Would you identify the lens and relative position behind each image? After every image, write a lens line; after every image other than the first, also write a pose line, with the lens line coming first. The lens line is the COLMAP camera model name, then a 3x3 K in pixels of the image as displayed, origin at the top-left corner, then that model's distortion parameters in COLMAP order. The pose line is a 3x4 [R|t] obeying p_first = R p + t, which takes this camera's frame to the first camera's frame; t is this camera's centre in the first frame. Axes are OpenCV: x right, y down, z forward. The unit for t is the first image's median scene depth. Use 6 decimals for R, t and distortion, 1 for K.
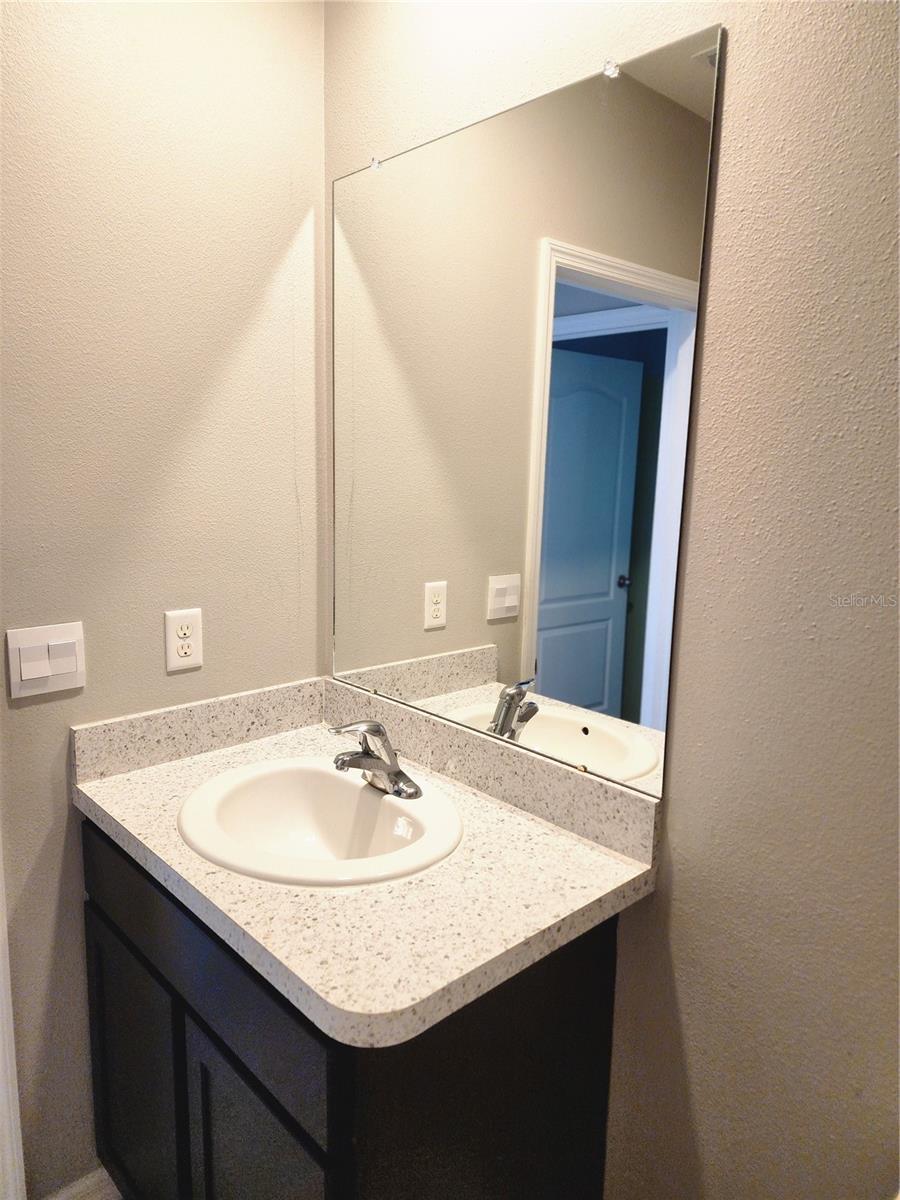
lens RADIAL K [[793.2, 0, 448.3], [0, 793.2, 609.3], [0, 0, 1]] dist [0.113669, -0.122559]
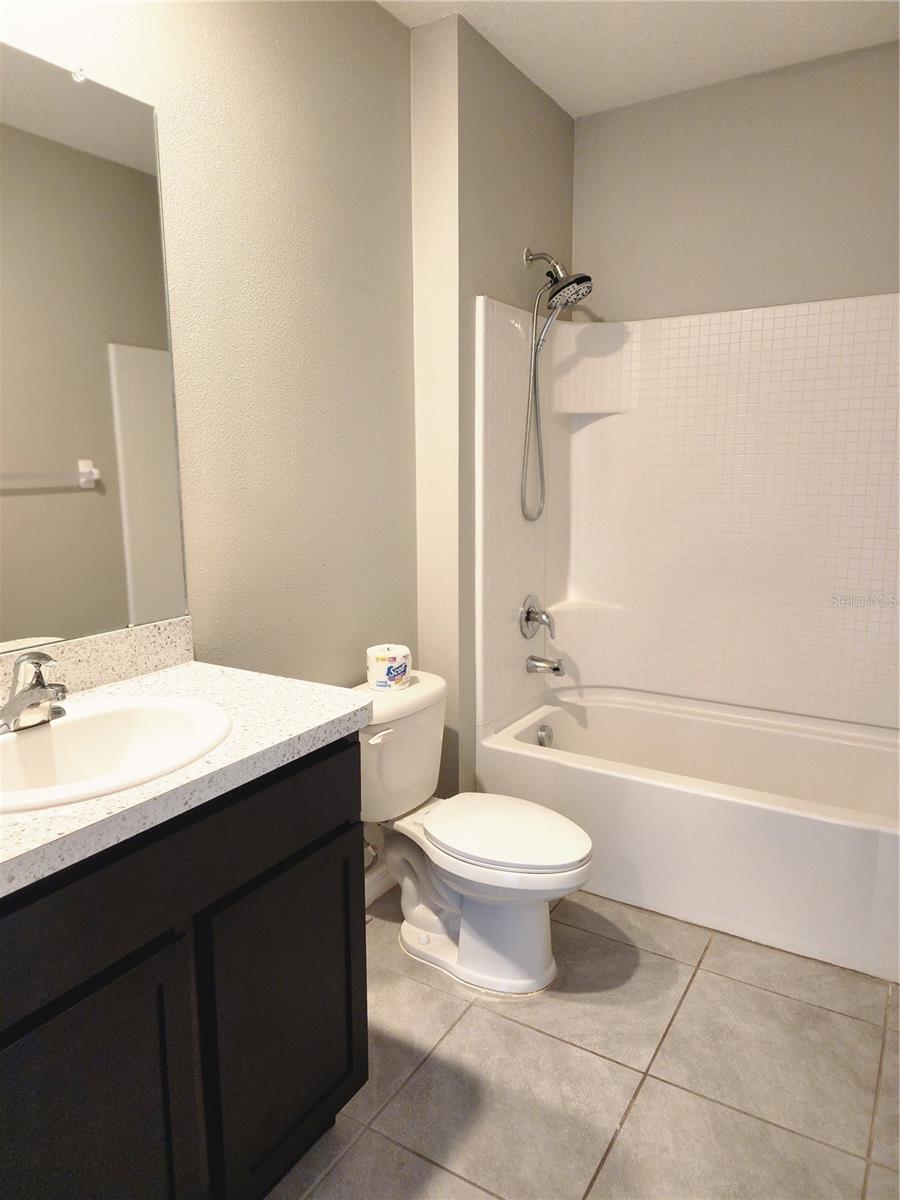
lens RADIAL K [[793.2, 0, 448.3], [0, 793.2, 609.3], [0, 0, 1]] dist [0.113669, -0.122559]
pose [[-0.267123, -0.200246, 0.942628, -1.210829], [0.173769, 0.952128, 0.251508, -0.062230], [-0.947866, 0.230983, -0.219539, 0.817982]]
